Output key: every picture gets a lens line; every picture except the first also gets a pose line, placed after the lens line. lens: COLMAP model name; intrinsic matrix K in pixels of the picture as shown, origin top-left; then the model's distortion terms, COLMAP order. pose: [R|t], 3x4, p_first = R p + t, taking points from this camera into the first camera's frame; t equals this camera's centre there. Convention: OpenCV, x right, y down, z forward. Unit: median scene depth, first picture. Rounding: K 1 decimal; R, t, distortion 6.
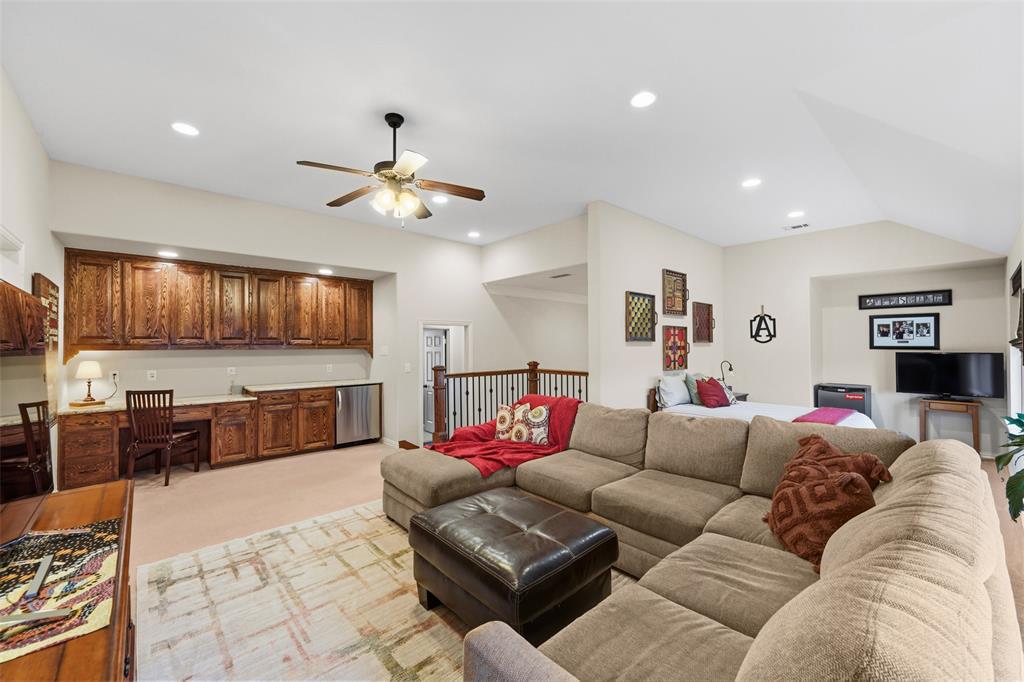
lens RADIAL K [[404.7, 0, 505.1], [0, 404.7, 341.3], [0, 0, 1]] dist [-0.000844, -0.000017]
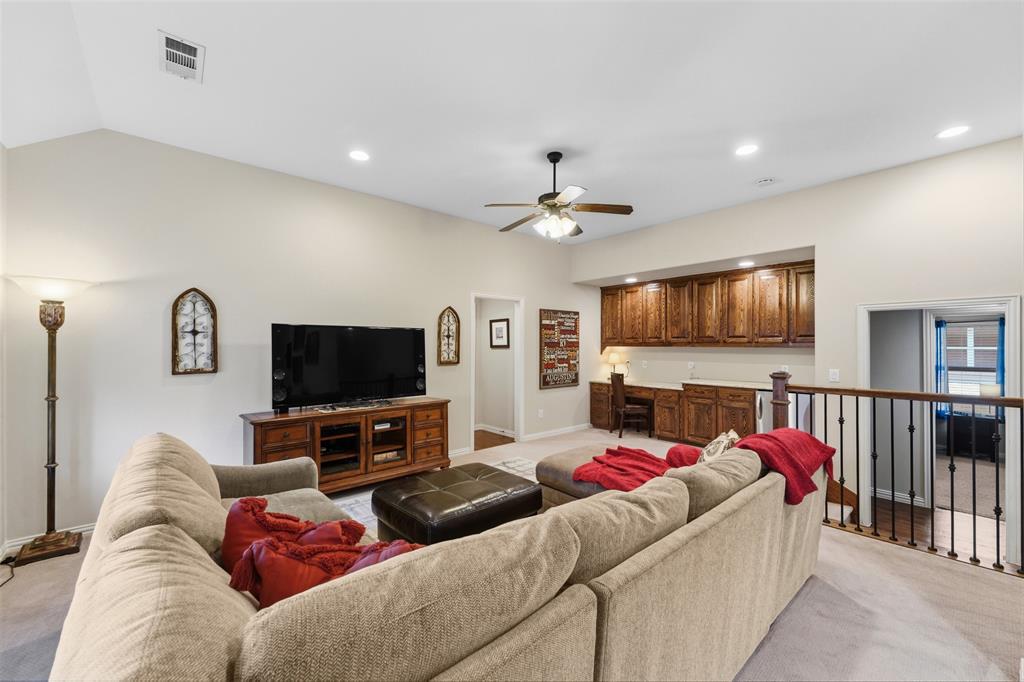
lens RADIAL K [[404.7, 0, 506.6], [0, 404.7, 344.4], [0, 0, 1]] dist [-0.000844, -0.000017]
pose [[-0.025197, 0.003202, -0.999677, 0.548505], [0.012262, 0.999921, 0.002894, 0.003109], [0.999607, -0.012185, -0.025234, 0.517948]]
